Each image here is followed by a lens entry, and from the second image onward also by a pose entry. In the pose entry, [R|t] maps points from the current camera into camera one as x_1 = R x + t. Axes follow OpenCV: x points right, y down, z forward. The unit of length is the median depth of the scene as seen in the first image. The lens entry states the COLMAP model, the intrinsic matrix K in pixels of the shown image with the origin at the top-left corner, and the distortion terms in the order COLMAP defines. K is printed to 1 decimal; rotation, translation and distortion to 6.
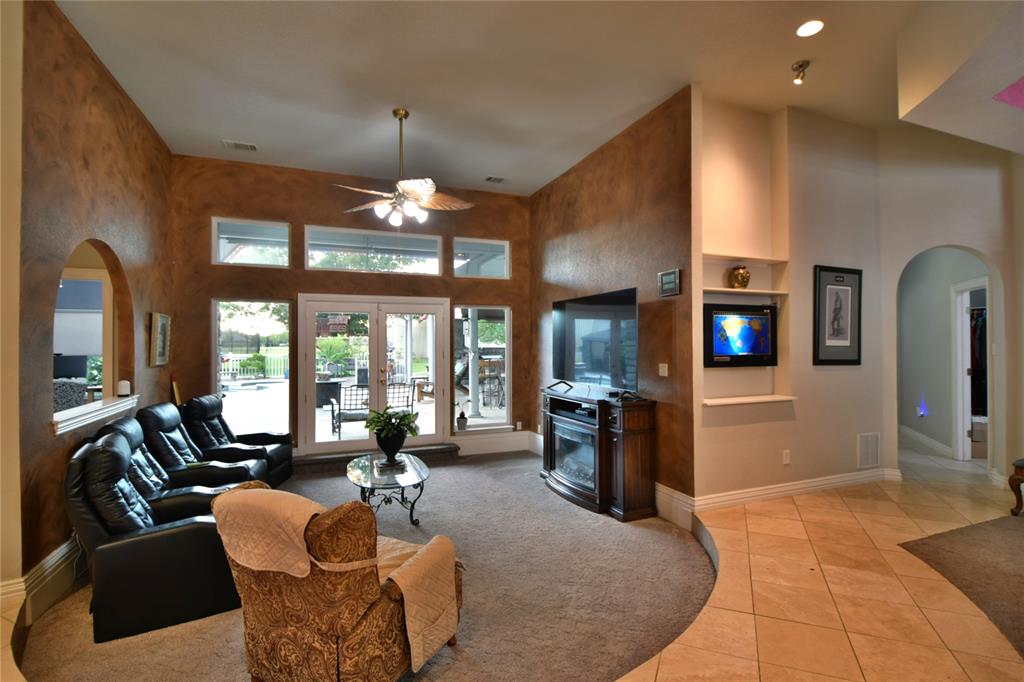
lens RADIAL K [[491.3, 0, 510.6], [0, 491.3, 343.5], [0, 0, 1]] dist [-0.014834, -0.000013]
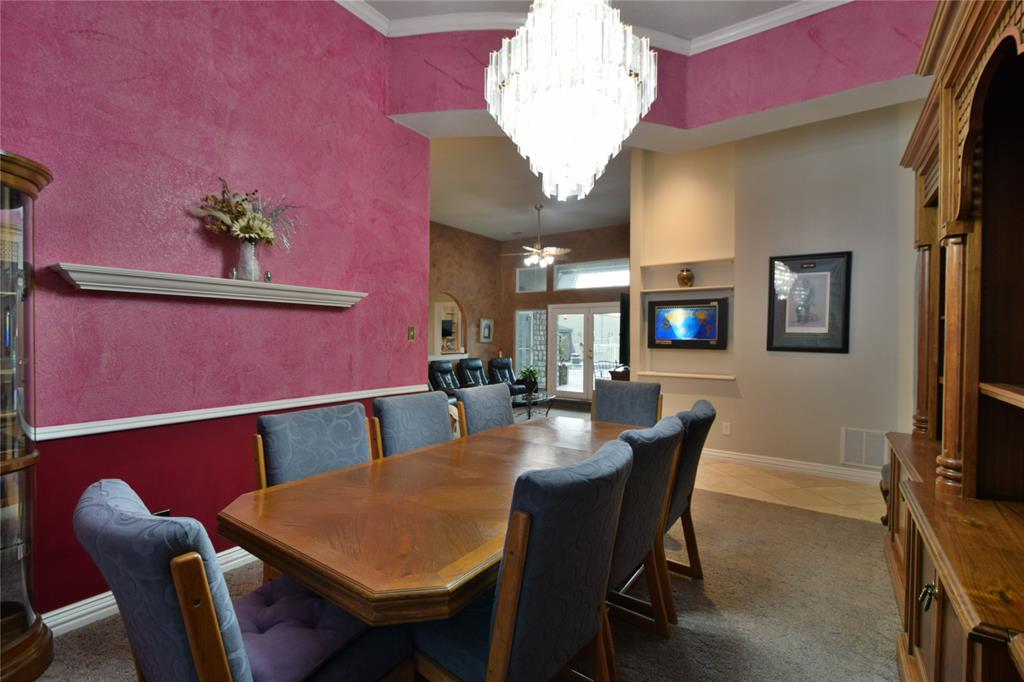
lens RADIAL K [[451.8, 0, 512.3], [0, 451.8, 340.0], [0, 0, 1]] dist [-0.005111, -0.000940]
pose [[0.549084, 0.011288, -0.835691, 1.165409], [-0.007740, 0.999935, 0.008421, 0.017233], [0.835731, 0.001844, 0.549135, -0.013086]]
